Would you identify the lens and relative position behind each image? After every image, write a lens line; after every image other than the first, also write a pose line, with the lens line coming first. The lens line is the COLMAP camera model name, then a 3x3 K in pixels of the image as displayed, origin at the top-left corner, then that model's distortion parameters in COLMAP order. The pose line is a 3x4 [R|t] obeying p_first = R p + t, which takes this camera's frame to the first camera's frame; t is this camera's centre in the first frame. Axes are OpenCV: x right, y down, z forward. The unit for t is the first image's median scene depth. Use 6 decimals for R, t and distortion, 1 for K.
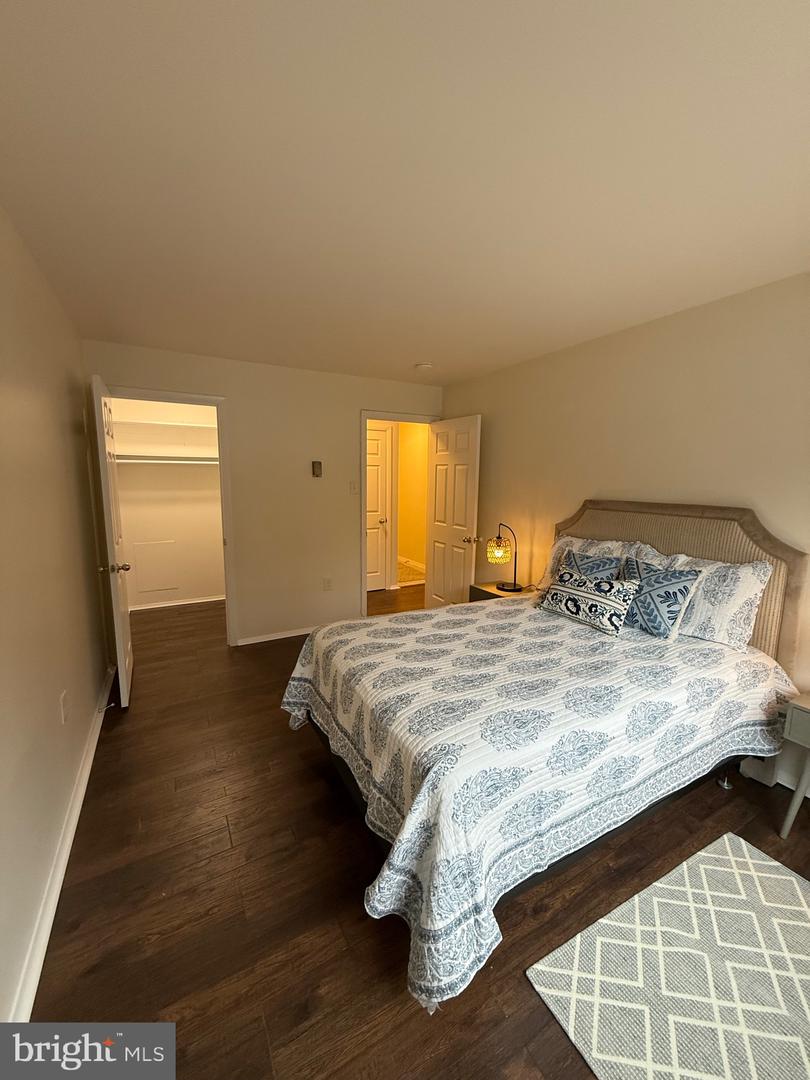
lens RADIAL K [[426.8, 0, 405.5], [0, 426.8, 537.5], [0, 0, 1]] dist [0.001294, 0.000331]
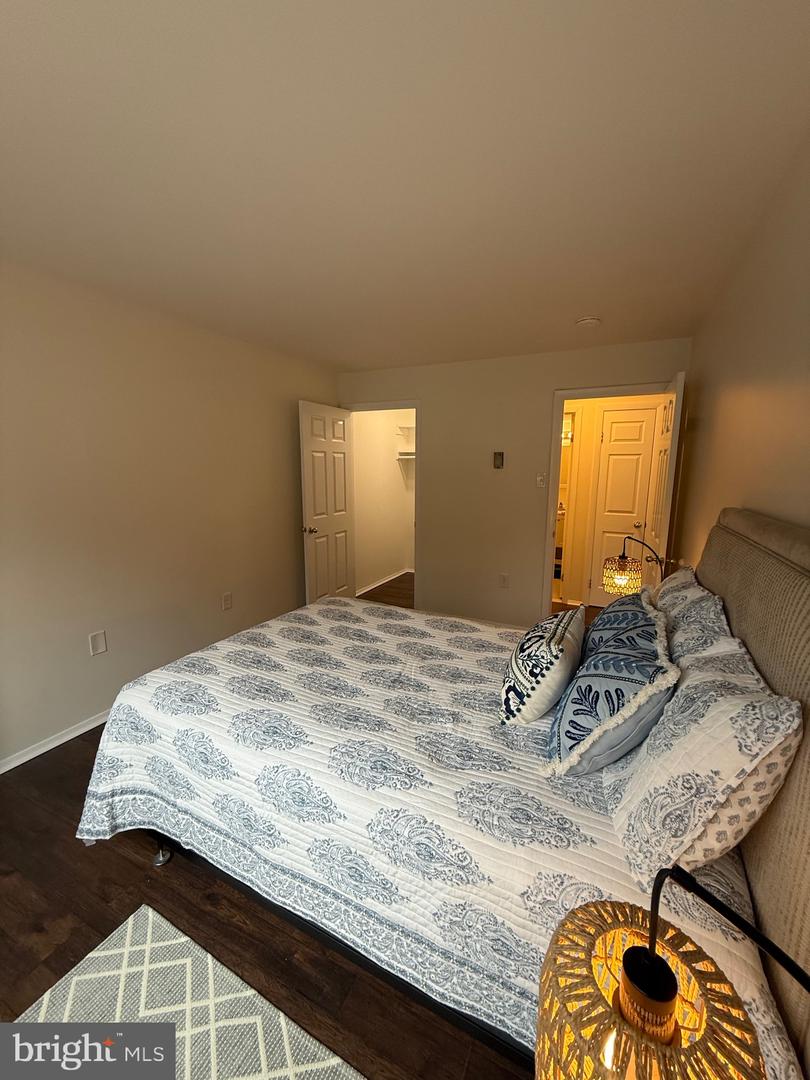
lens RADIAL K [[426.8, 0, 405.5], [0, 426.8, 537.5], [0, 0, 1]] dist [0.001294, 0.000331]
pose [[0.566745, 0.126460, -0.814130, 0.987616], [-0.116355, 0.990532, 0.072861, -0.068155], [0.815635, 0.053435, 0.576093, 0.580964]]
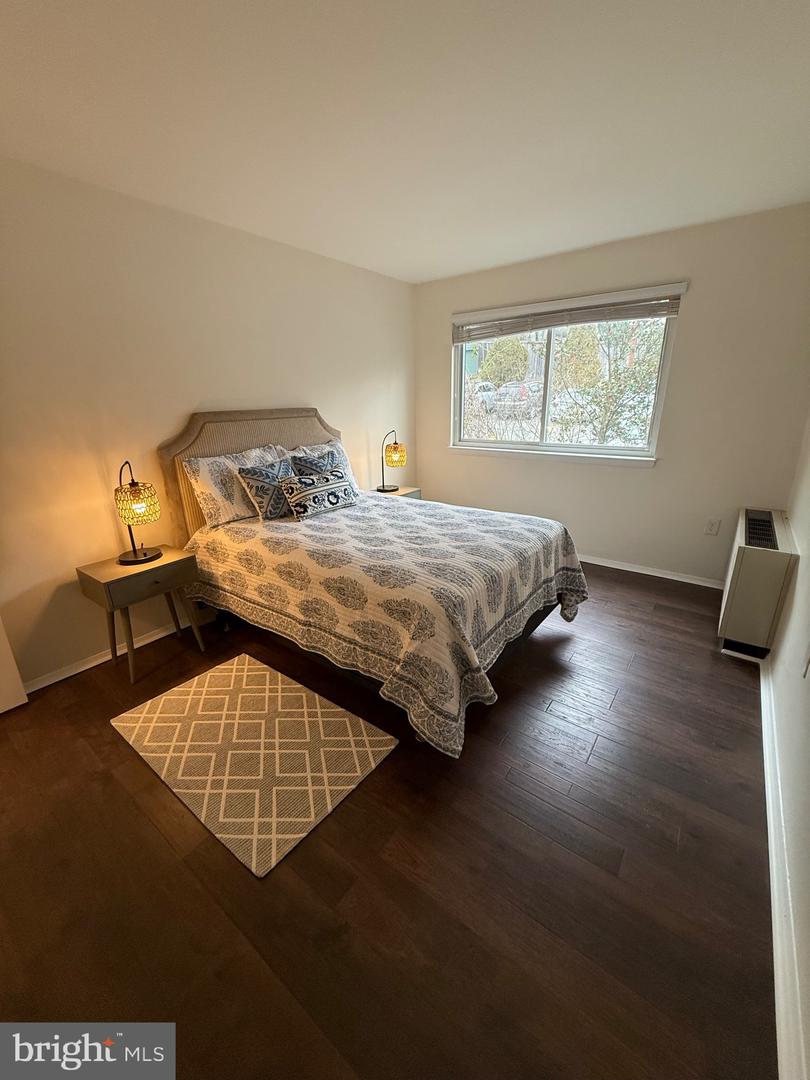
lens RADIAL K [[426.8, 0, 405.5], [0, 426.8, 537.5], [0, 0, 1]] dist [0.001294, 0.000331]
pose [[-0.354429, -0.342273, 0.870189, -0.323472], [0.139048, 0.900963, 0.411012, -0.087404], [-0.924687, 0.266673, -0.271735, 0.491559]]
